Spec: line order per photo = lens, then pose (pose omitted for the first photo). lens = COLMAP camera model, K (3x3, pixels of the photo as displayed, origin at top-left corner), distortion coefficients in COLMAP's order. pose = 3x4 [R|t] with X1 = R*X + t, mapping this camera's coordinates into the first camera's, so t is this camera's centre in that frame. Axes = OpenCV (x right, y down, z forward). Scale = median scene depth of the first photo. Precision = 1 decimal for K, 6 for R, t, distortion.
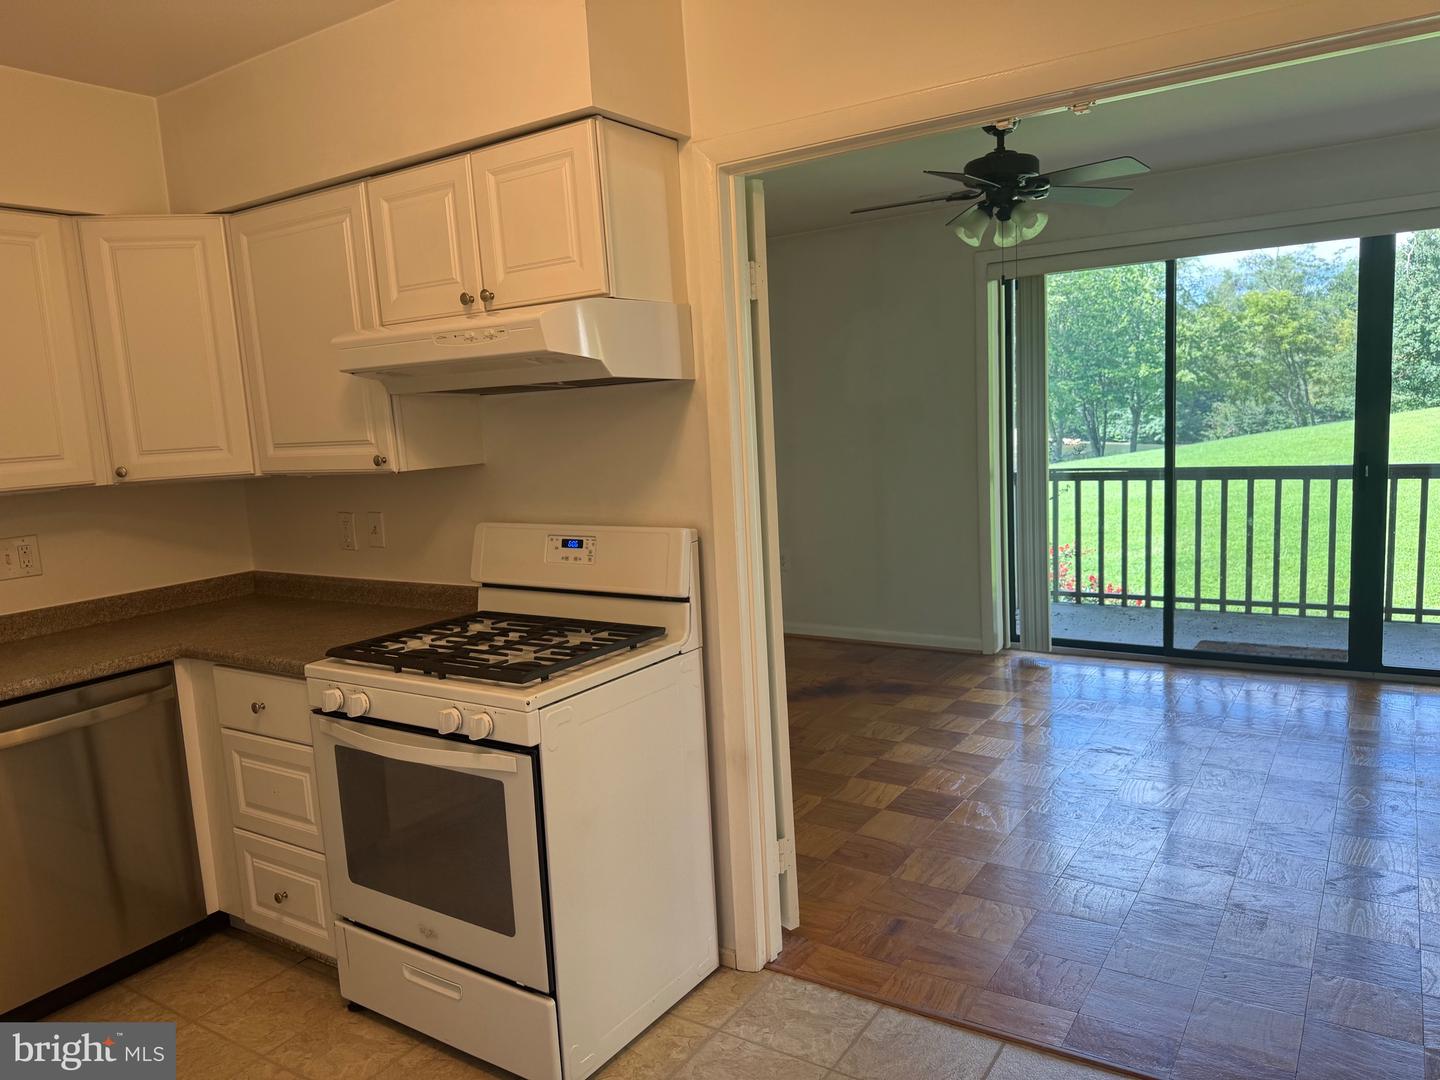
lens RADIAL K [[1023.5, 0, 723.5], [0, 1023.5, 541.5], [0, 0, 1]] dist [0.007813, -0.021540]
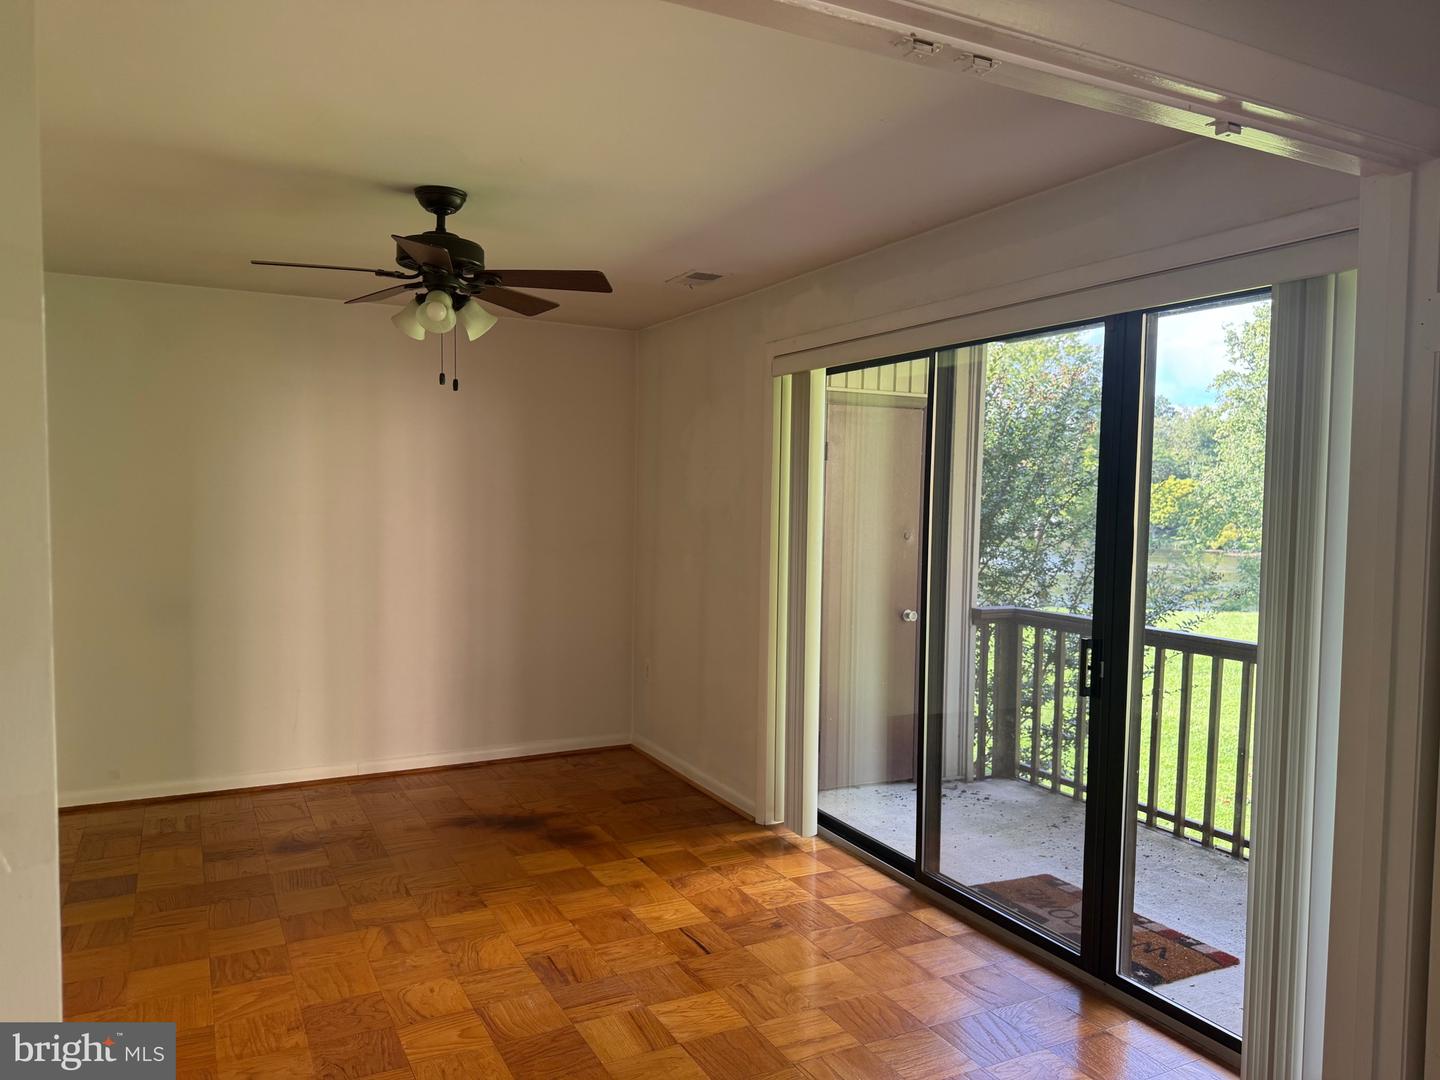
lens RADIAL K [[1023.5, 0, 717.7], [0, 1023.5, 539.4], [0, 0, 1]] dist [0.007813, -0.021540]
pose [[0.860964, 0.081120, -0.502156, 0.694303], [-0.116297, 0.992446, -0.039071, -0.087919], [0.495193, 0.092037, 0.863894, 0.291765]]
